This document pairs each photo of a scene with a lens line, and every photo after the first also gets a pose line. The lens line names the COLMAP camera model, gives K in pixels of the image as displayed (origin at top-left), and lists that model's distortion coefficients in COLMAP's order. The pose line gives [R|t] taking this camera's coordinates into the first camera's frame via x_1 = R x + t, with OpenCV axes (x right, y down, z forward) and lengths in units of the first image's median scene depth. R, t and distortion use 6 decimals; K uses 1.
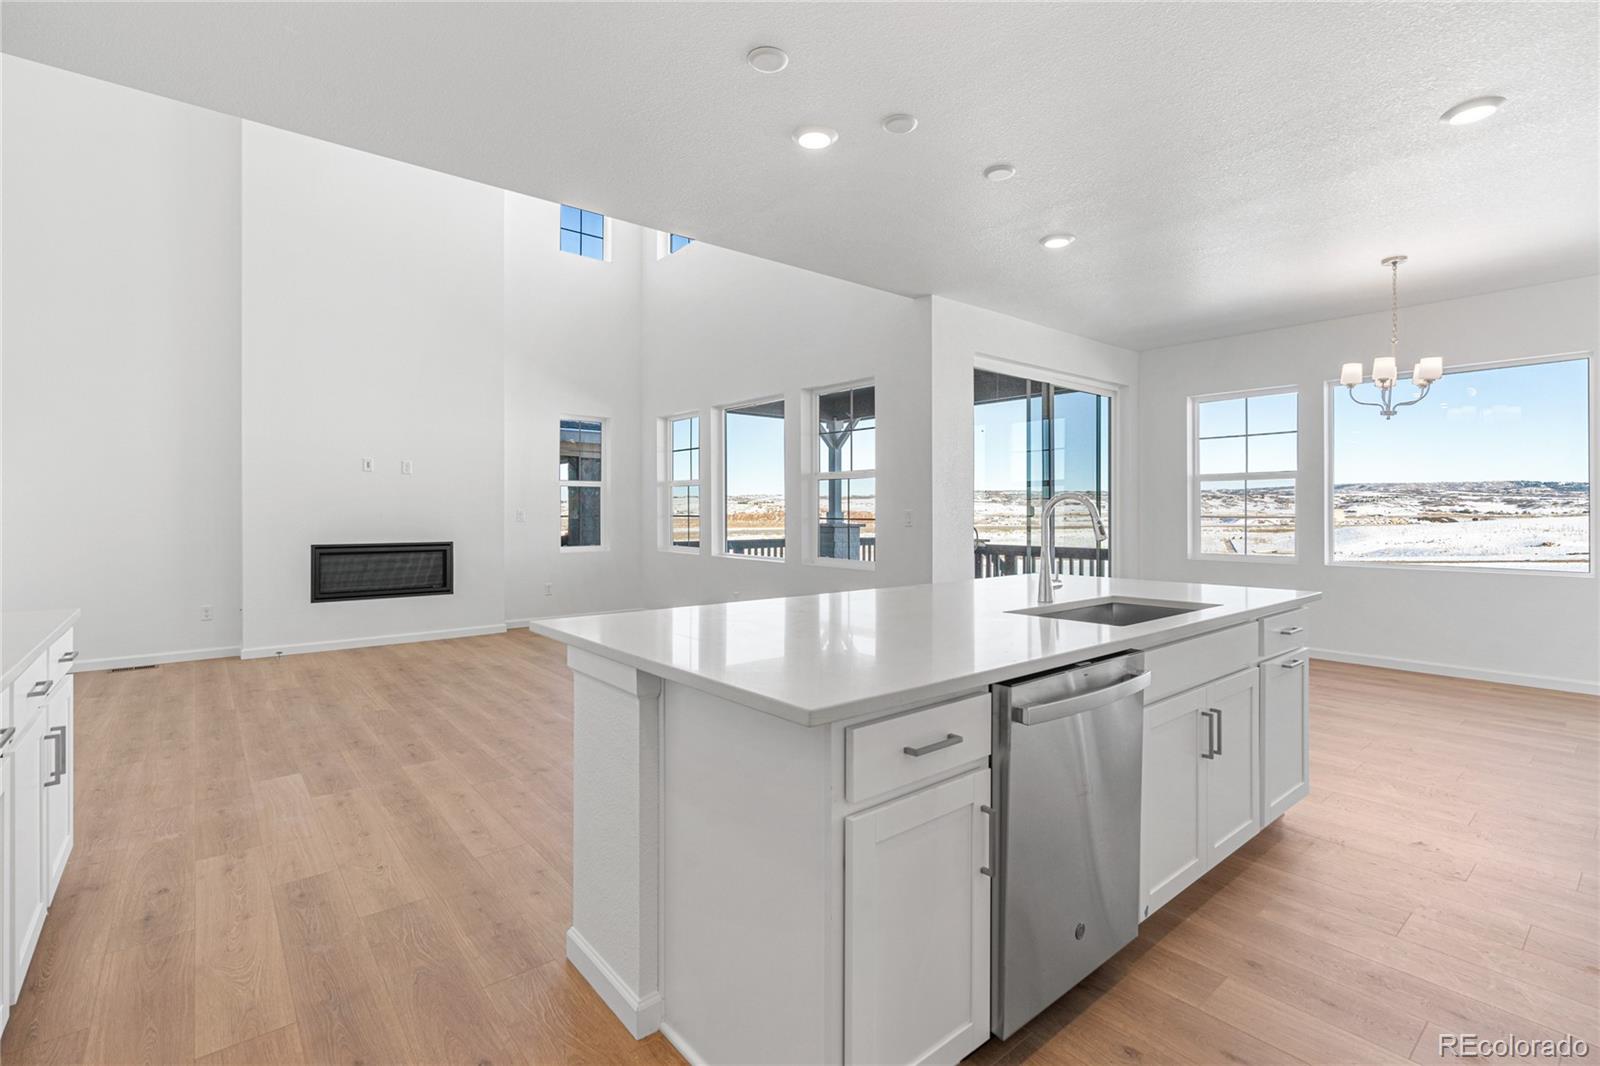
lens RADIAL K [[732.4, 0, 808.2], [0, 732.4, 517.3], [0, 0, 1]] dist [-0.005036, 0.001902]
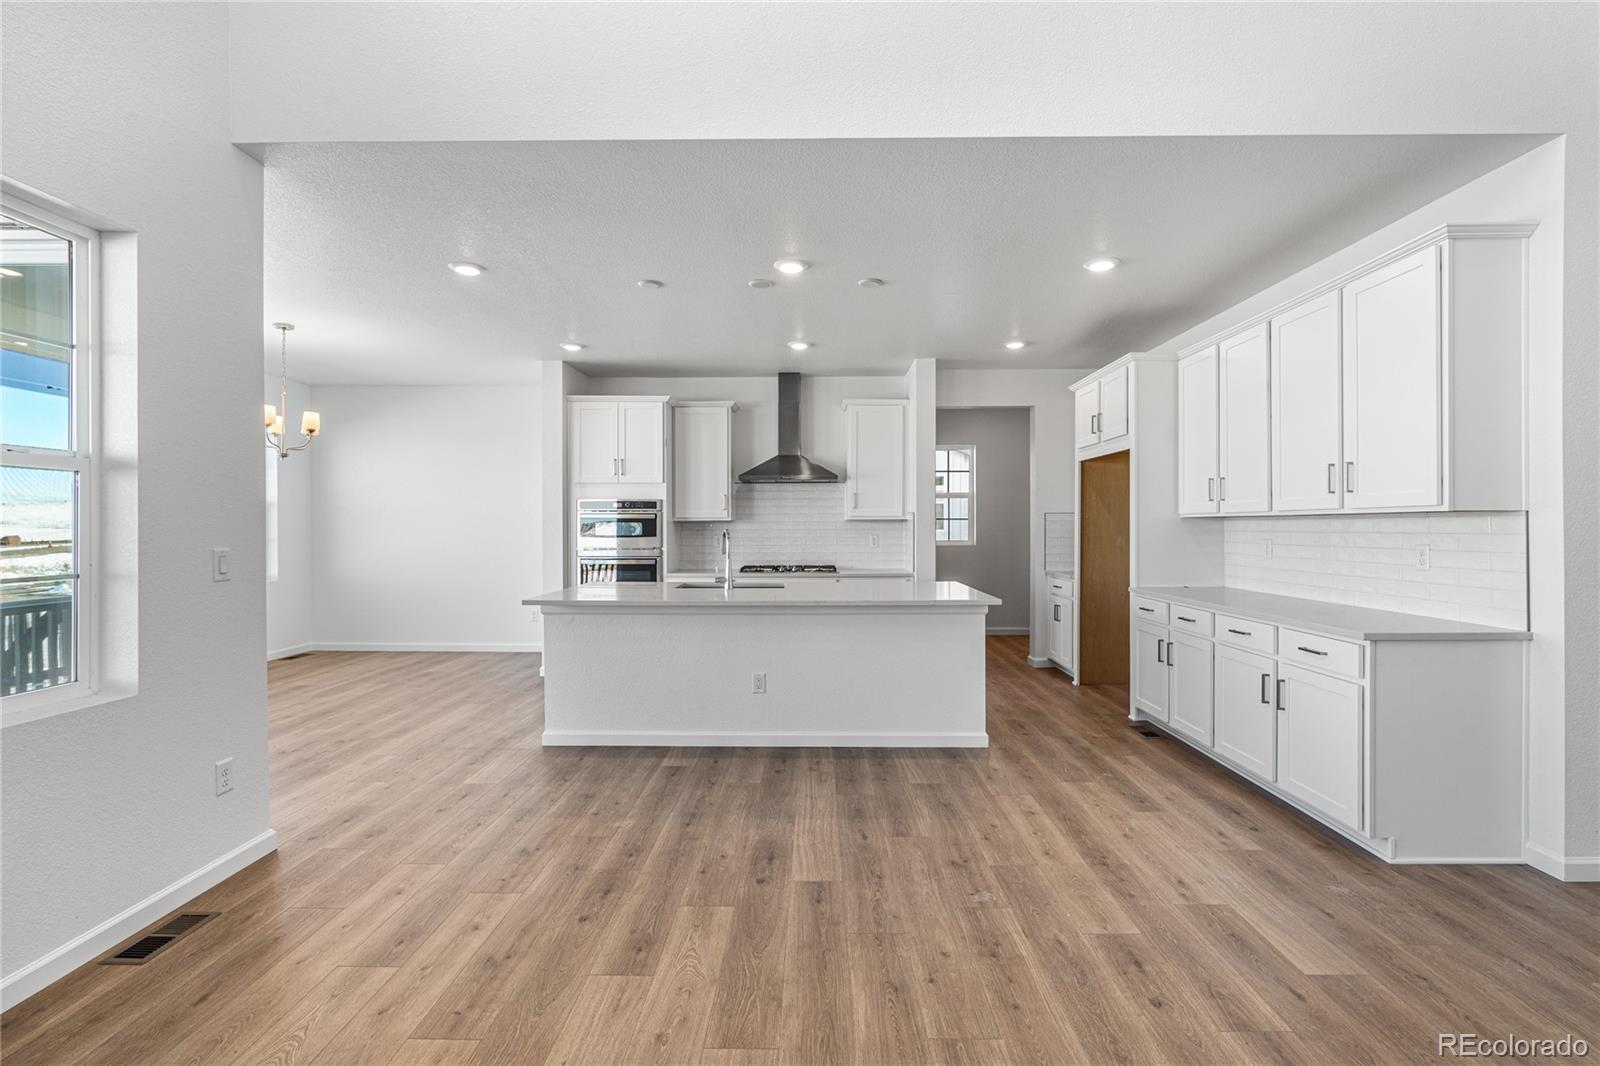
lens RADIAL K [[732.4, 0, 802.8], [0, 732.4, 524.2], [0, 0, 1]] dist [-0.005036, 0.001902]
pose [[-0.755302, 0.002977, 0.655370, -0.812680], [0.007142, 0.999968, 0.003689, -0.041381], [-0.655338, 0.007467, -0.755299, 1.820017]]
